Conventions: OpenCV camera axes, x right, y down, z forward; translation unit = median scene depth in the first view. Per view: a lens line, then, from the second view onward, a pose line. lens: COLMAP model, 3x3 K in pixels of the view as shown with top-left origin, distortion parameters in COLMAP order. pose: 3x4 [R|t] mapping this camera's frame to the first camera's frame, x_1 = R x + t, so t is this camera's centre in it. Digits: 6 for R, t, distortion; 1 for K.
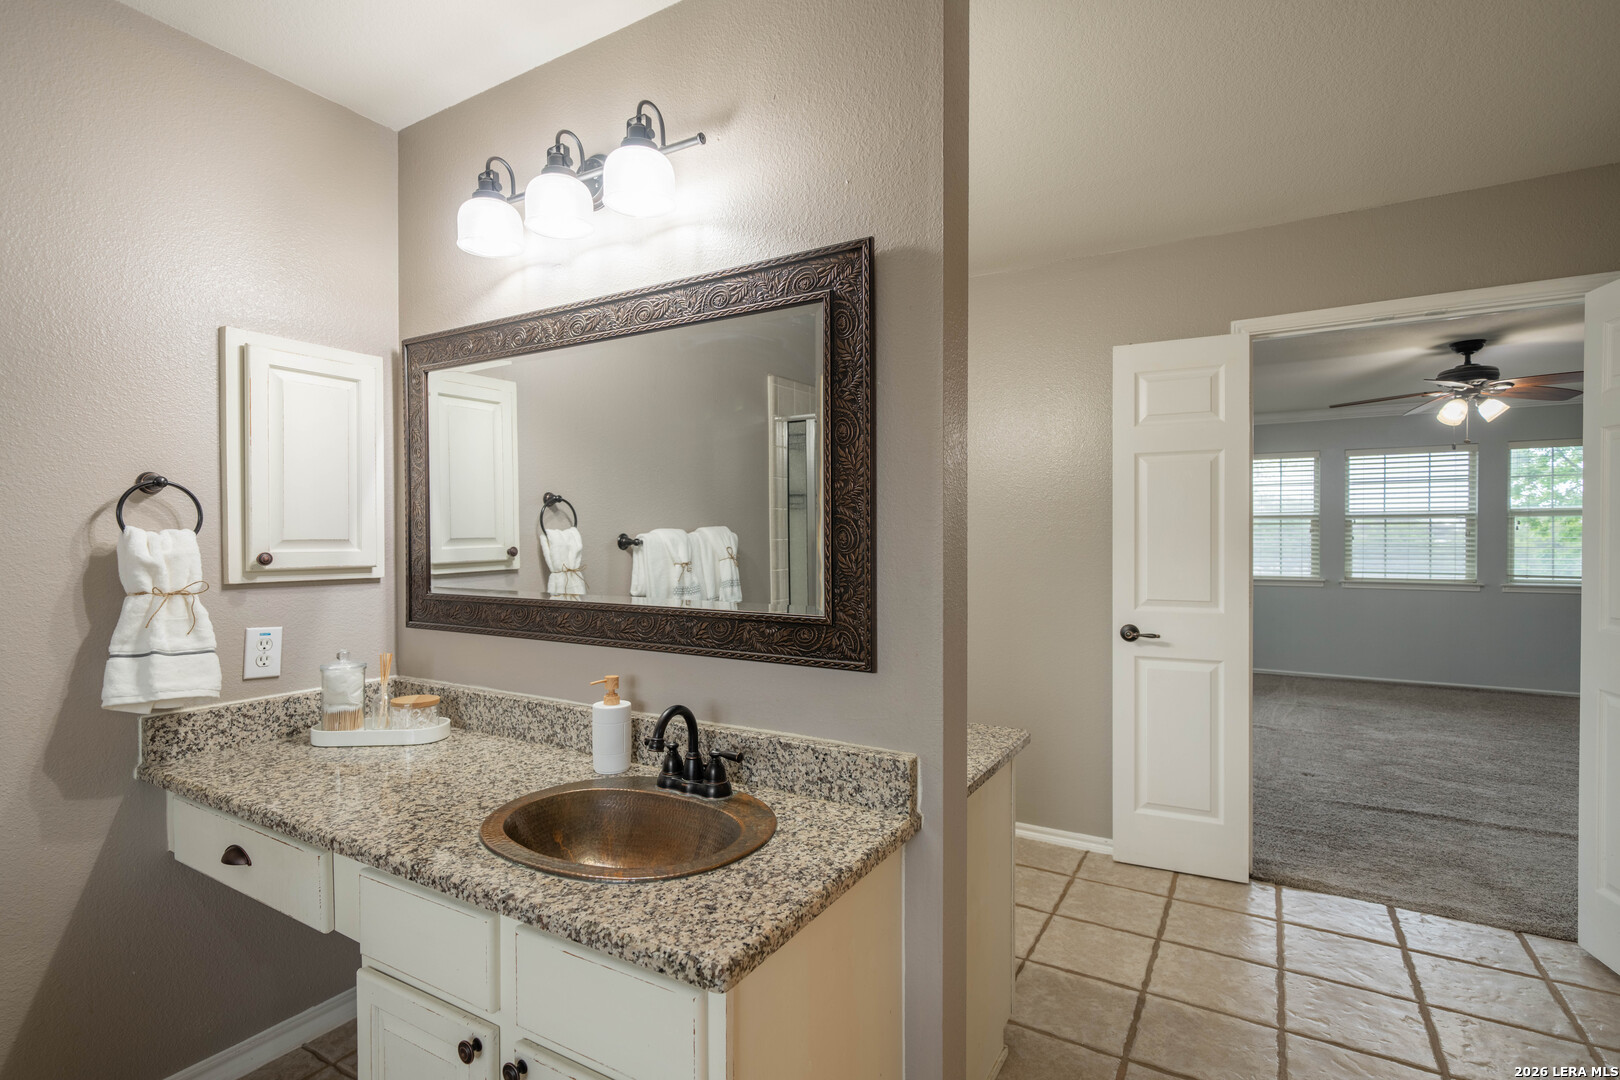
lens RADIAL K [[746.4, 0, 817.8], [0, 746.4, 536.7], [0, 0, 1]] dist [0.002070, -0.000043]
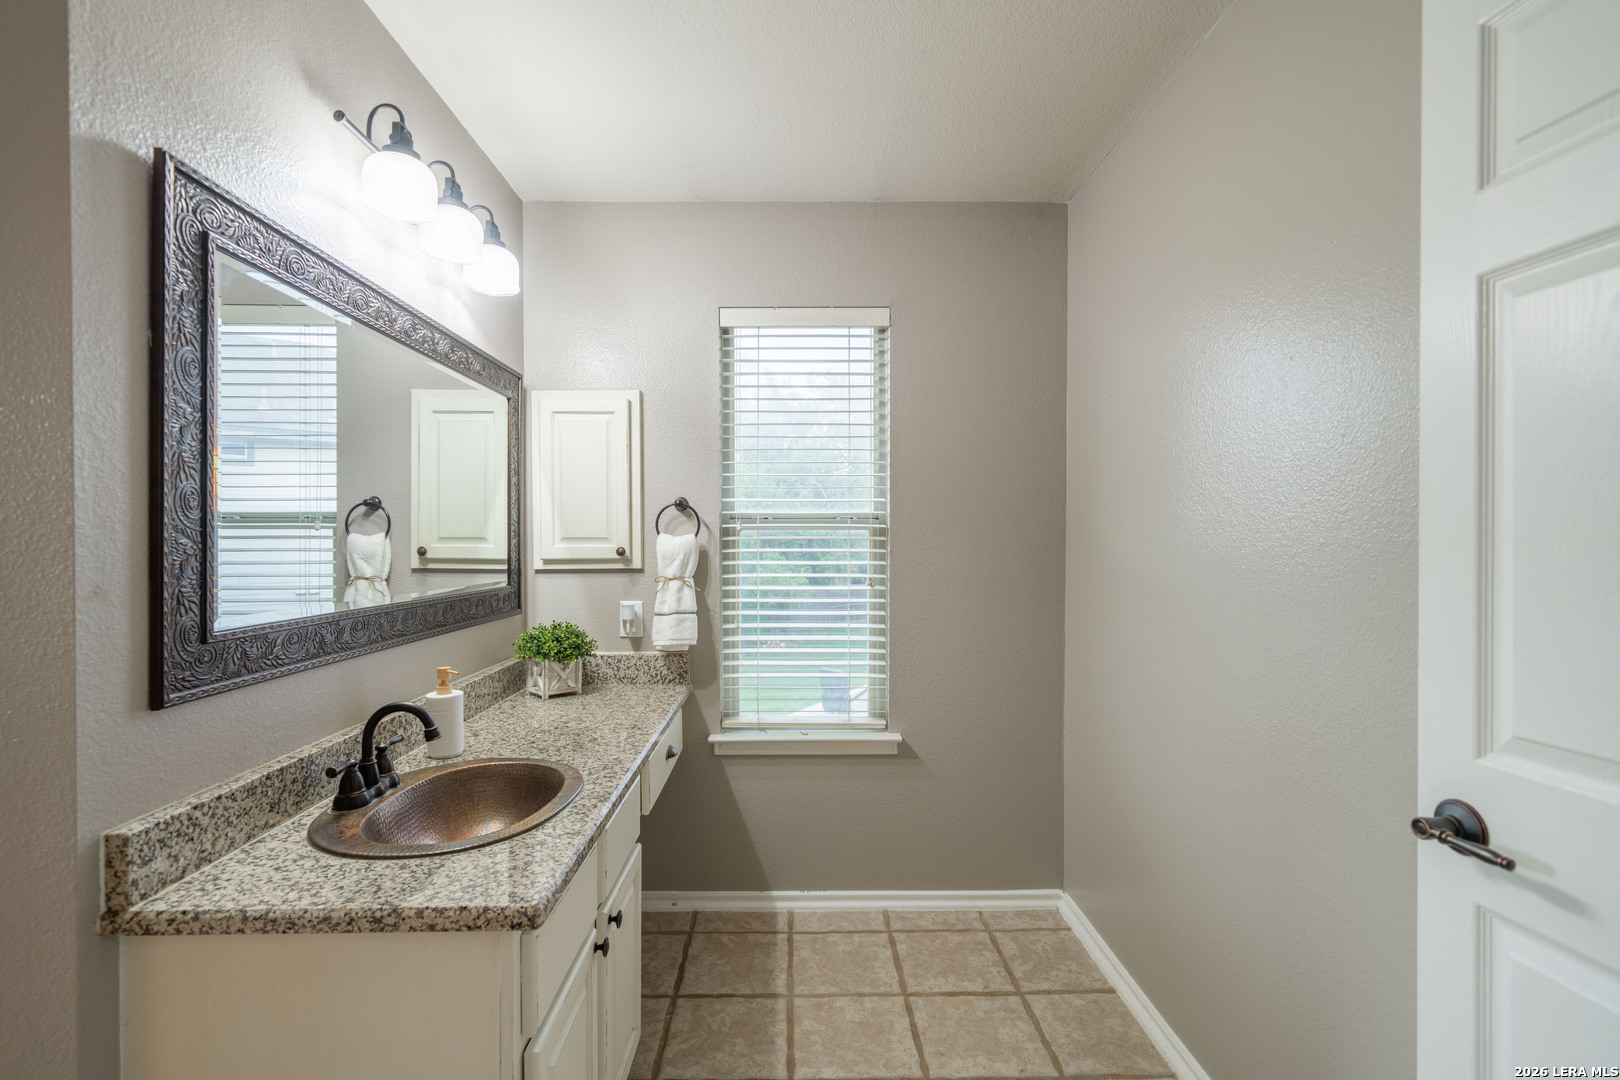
lens RADIAL K [[746.4, 0, 813.3], [0, 746.4, 540.0], [0, 0, 1]] dist [0.002070, -0.000043]
pose [[0.544094, 0.000491, -0.839024, 0.608426], [-0.008572, 0.999951, -0.004974, 0.007637], [0.838980, 0.009899, 0.544072, 0.657192]]
